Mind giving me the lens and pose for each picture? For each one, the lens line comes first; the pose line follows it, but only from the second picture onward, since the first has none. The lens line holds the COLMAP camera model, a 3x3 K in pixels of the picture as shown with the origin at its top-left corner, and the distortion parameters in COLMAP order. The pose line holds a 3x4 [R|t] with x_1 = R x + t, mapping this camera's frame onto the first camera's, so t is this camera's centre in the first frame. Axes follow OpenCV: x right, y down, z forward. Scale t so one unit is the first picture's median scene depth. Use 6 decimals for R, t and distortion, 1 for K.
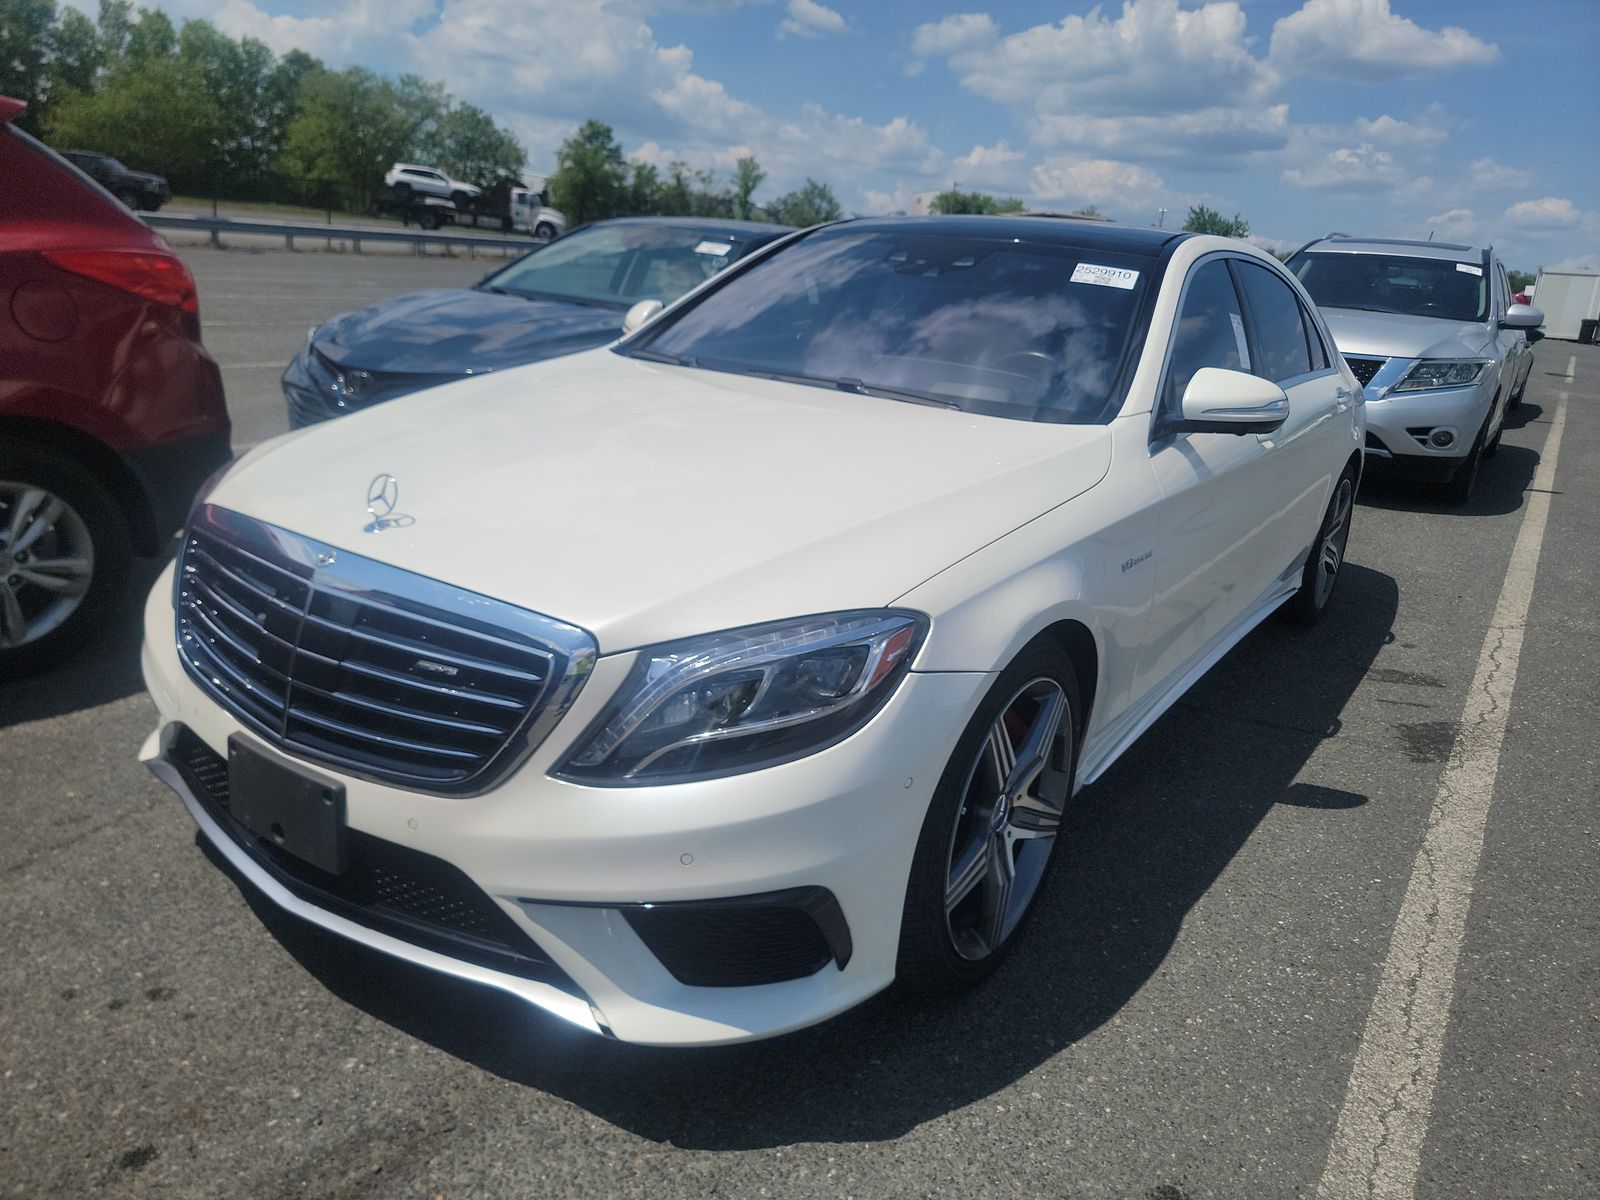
lens RADIAL K [[1136.2, 0, 800.6], [0, 1136.2, 495.9], [0, 0, 1]] dist [0.084089, -0.082161]
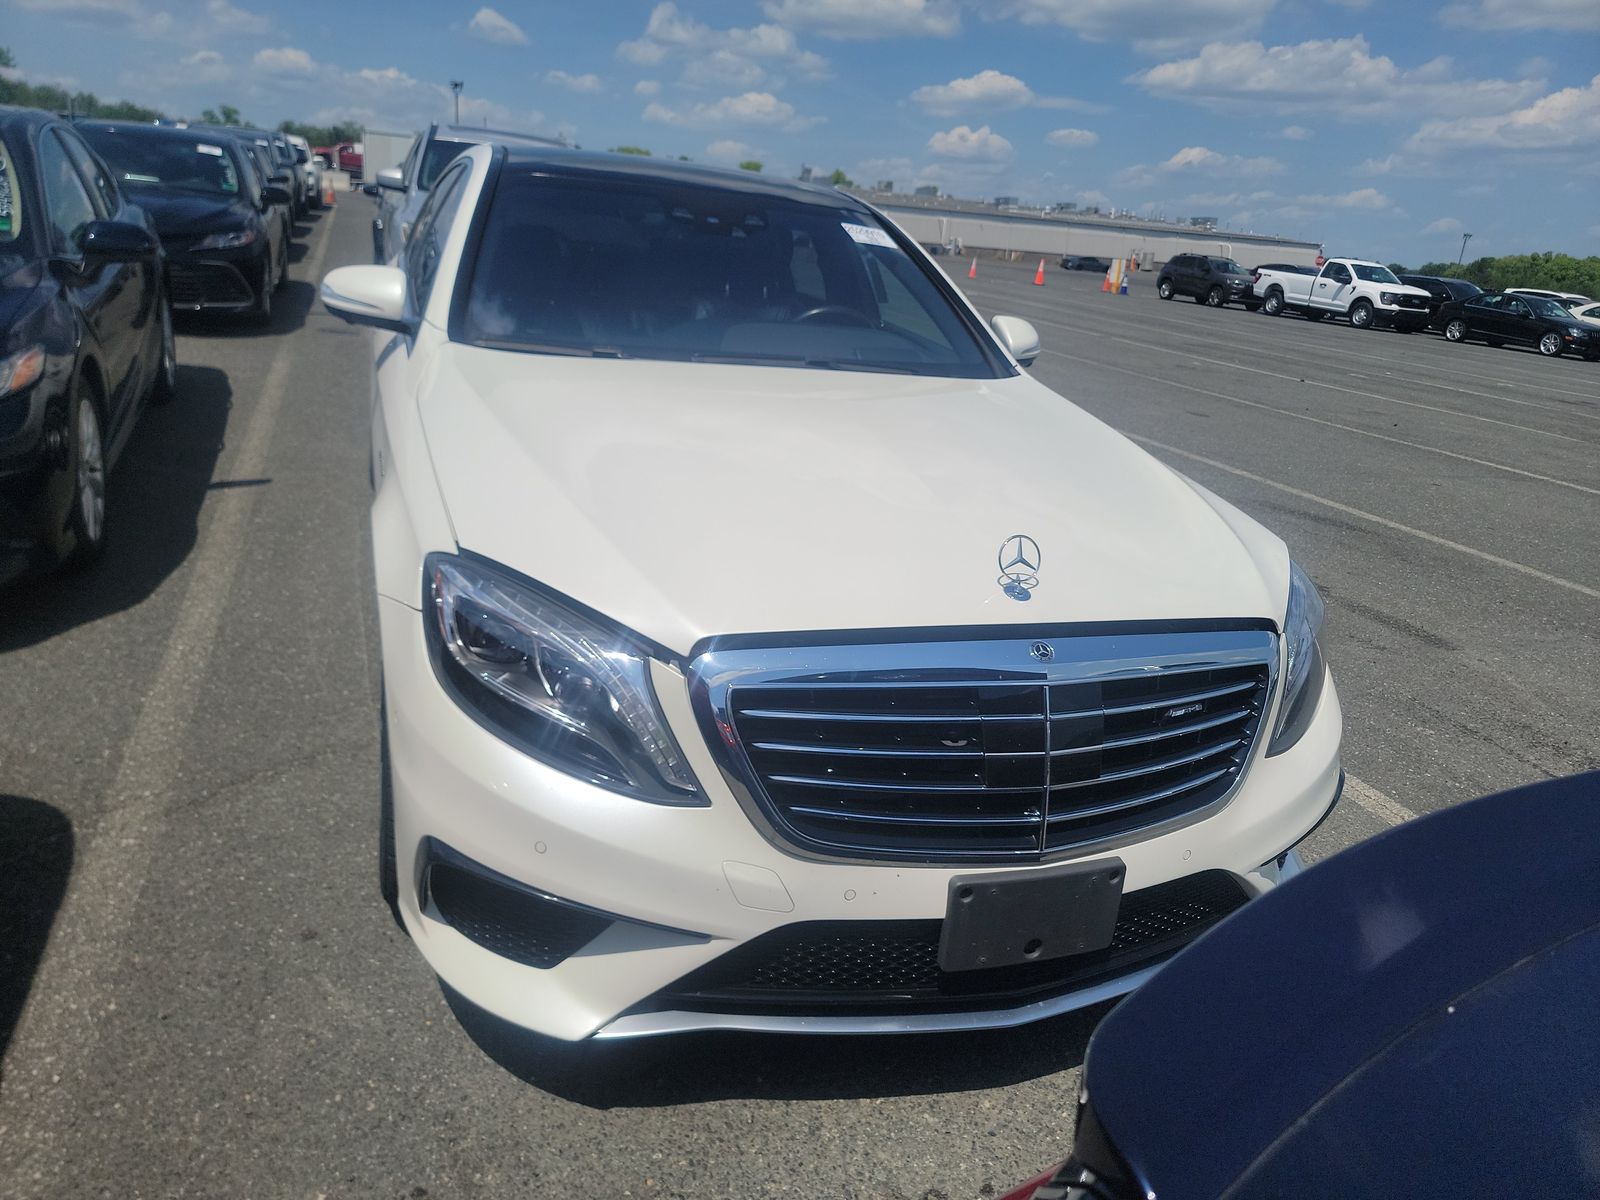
lens RADIAL K [[1152.0, 0, 803.9], [0, 1152.0, 512.9], [0, 0, 1]] dist [0.067222, -0.063973]
pose [[0.581274, -0.223073, 0.782533, -1.192174], [0.114631, 0.974547, 0.192660, -0.246509], [-0.805593, -0.022285, 0.592050, 0.592244]]
